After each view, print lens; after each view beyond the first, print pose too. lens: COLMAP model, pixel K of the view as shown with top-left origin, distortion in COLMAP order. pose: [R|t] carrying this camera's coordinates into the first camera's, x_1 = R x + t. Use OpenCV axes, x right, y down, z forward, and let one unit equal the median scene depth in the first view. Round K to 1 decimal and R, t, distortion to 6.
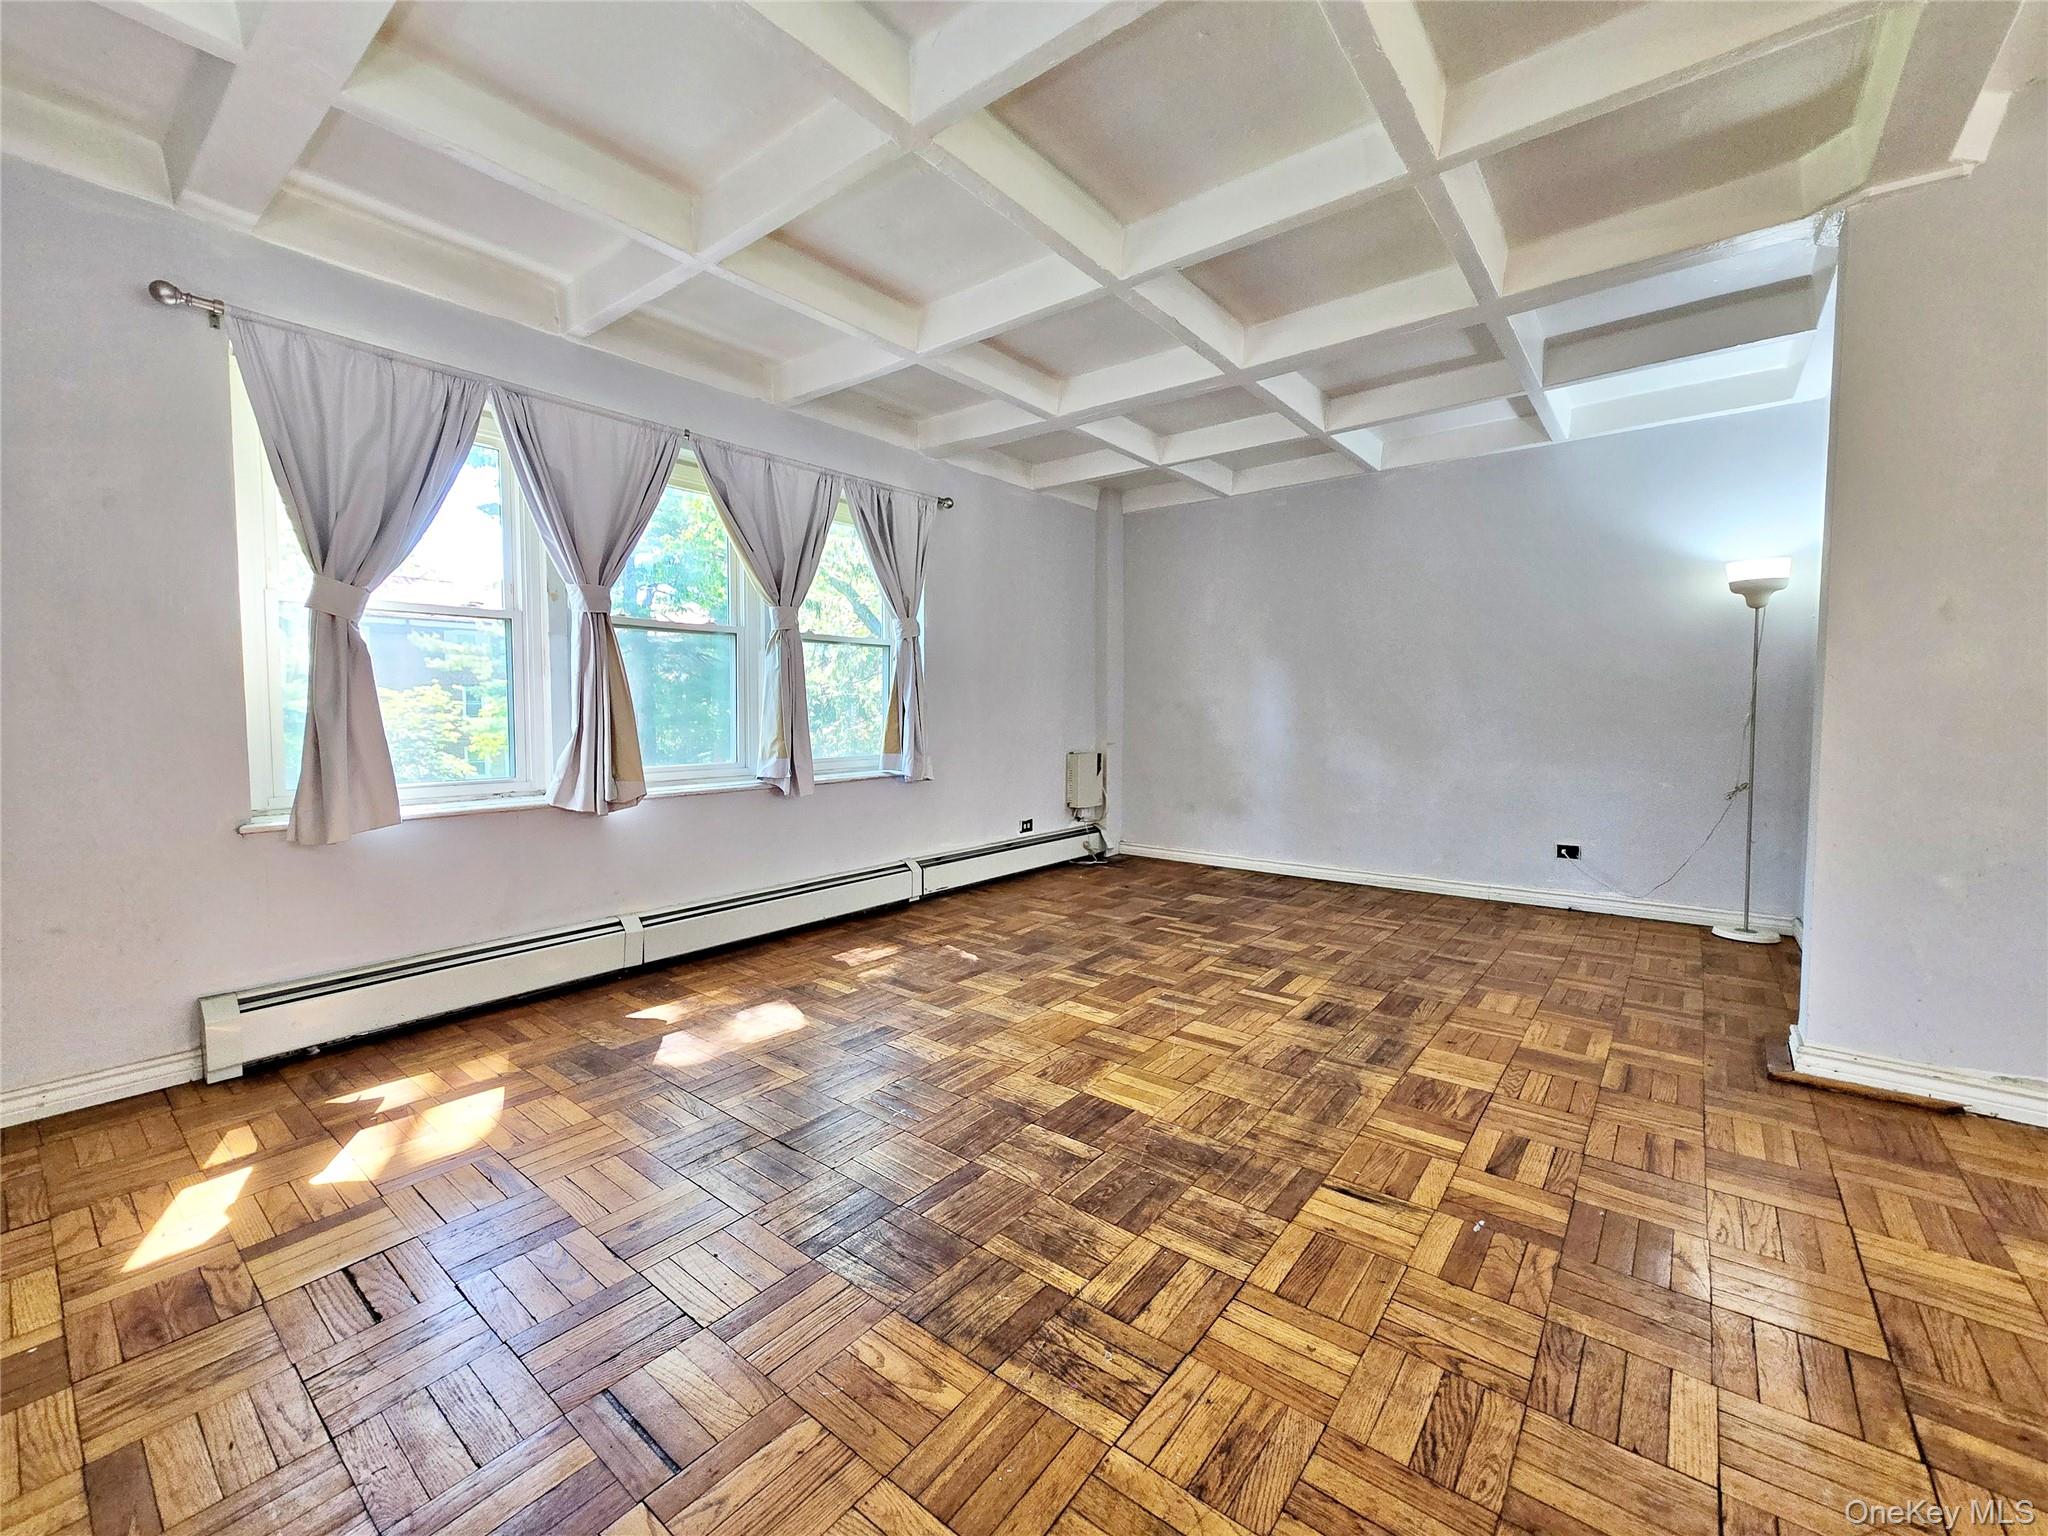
lens RADIAL K [[838.6, 0, 1028.9], [0, 838.6, 753.8], [0, 0, 1]] dist [0.001404, 0.000274]
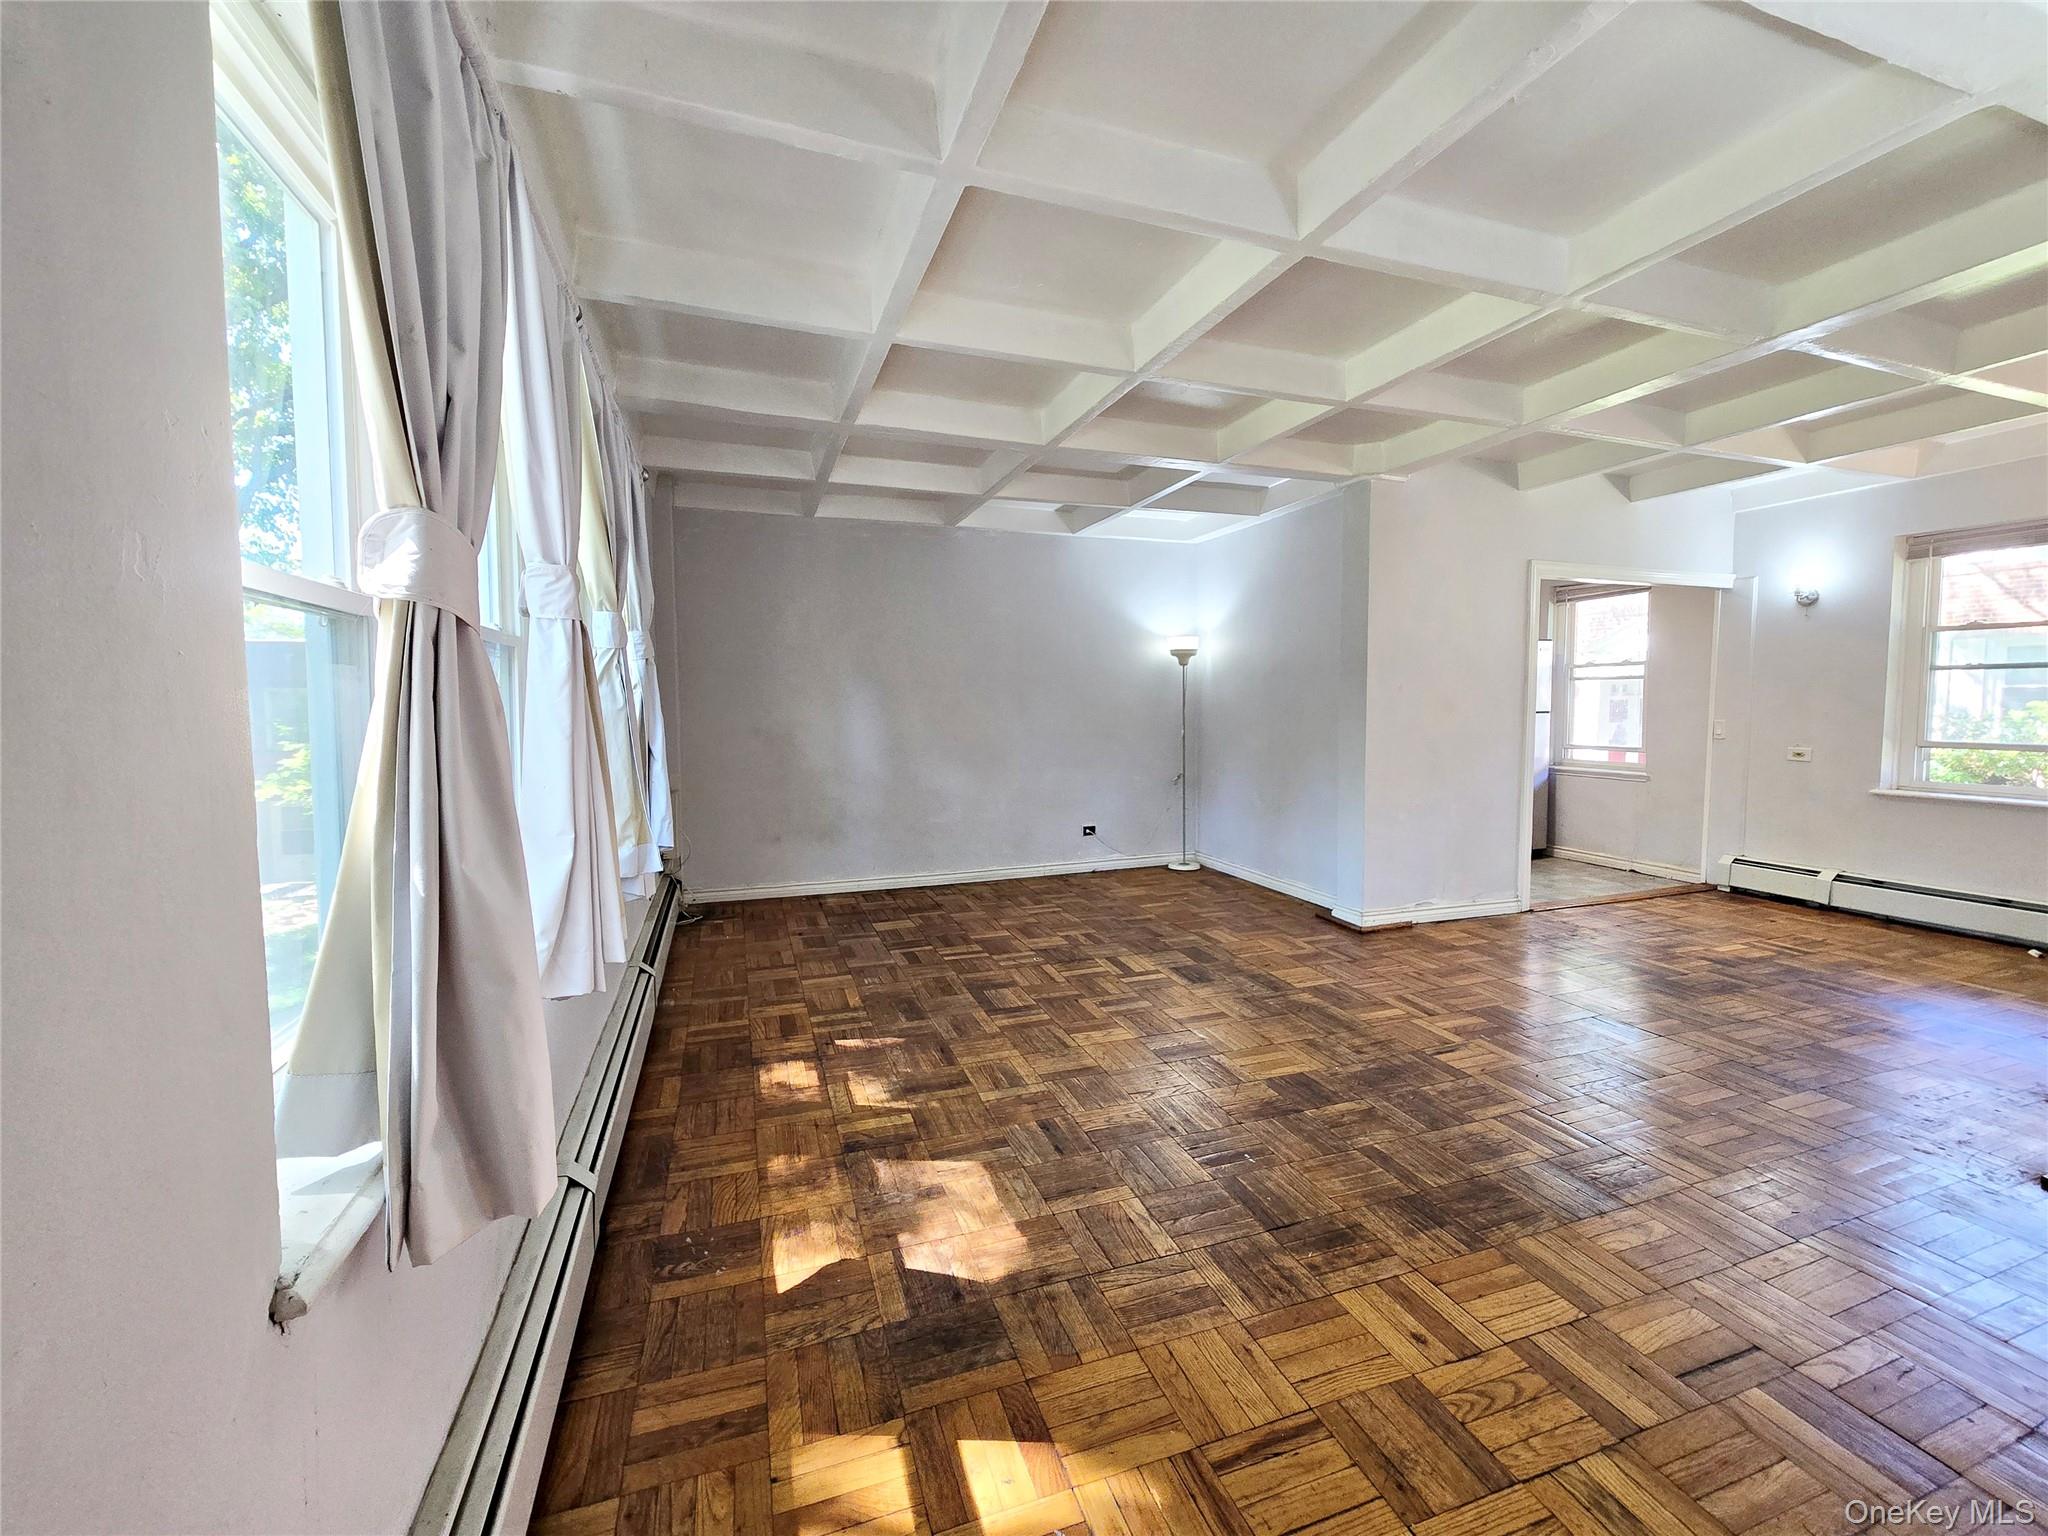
lens RADIAL K [[838.6, 0, 1028.9], [0, 838.6, 753.8], [0, 0, 1]] dist [0.001404, 0.000274]
pose [[0.532105, -0.054143, 0.844945, -0.819096], [0.051366, 0.998179, 0.031615, -0.085319], [-0.845119, 0.026579, 0.533918, 0.470847]]
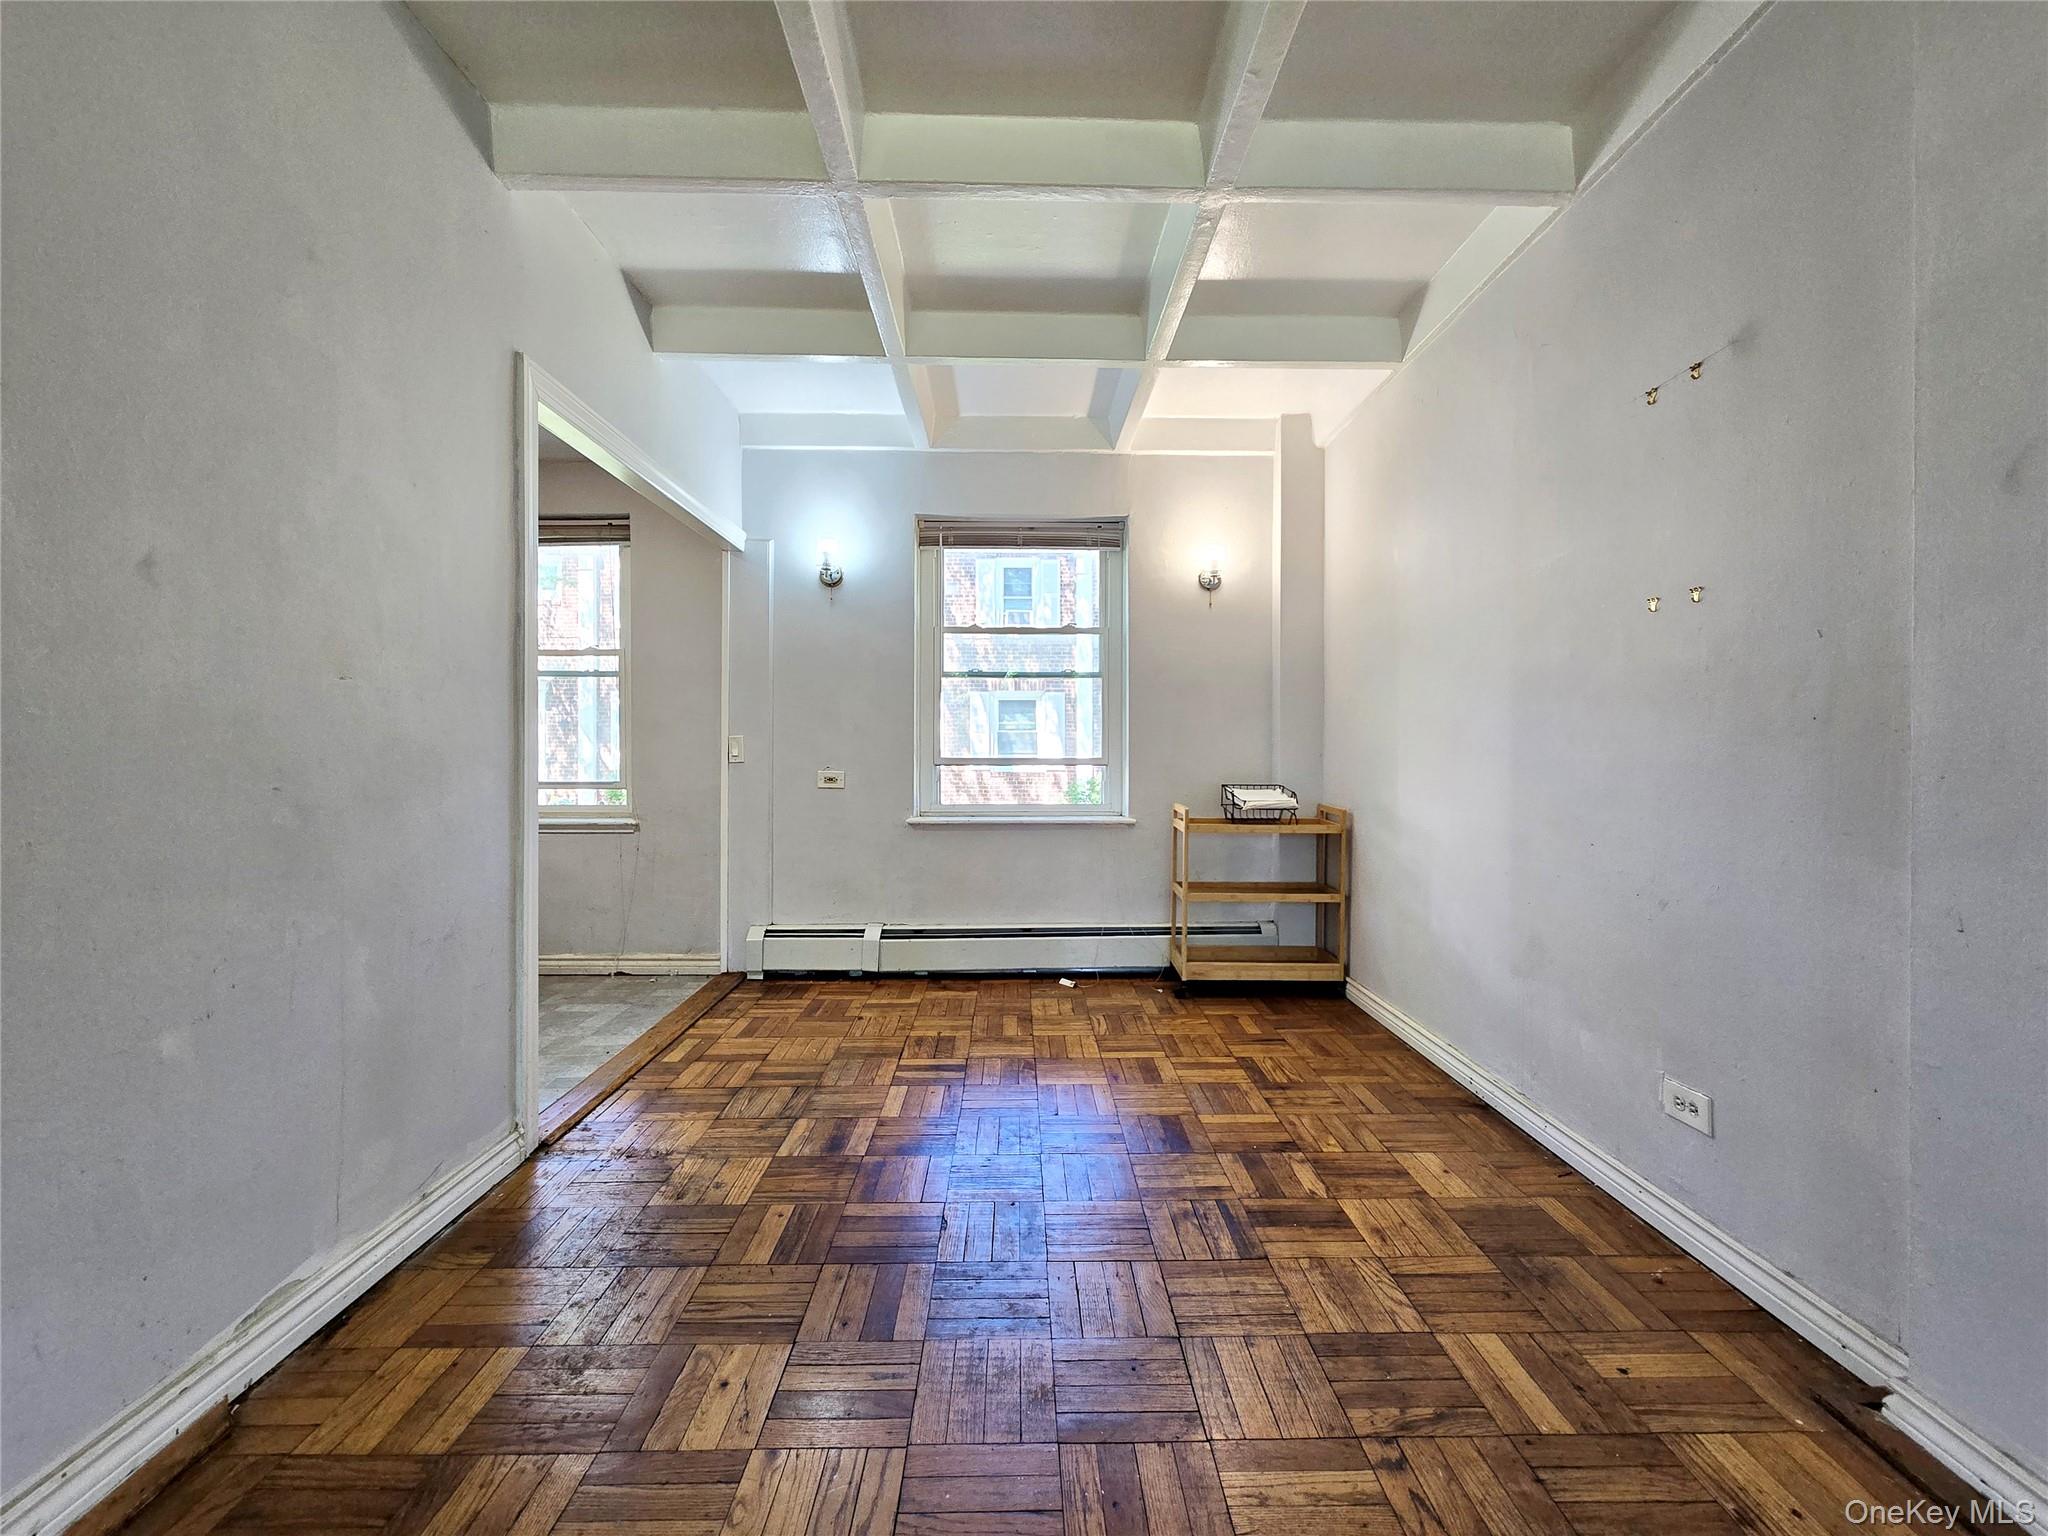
lens RADIAL K [[840.5, 0, 1030.5], [0, 840.5, 754.7], [0, 0, 1]] dist [0.000105, 0.000491]
pose [[-0.635117, -0.004076, 0.772405, 0.201406], [0.041141, 0.998388, 0.039098, -0.029253], [-0.771320, 0.056609, -0.633925, 0.636415]]
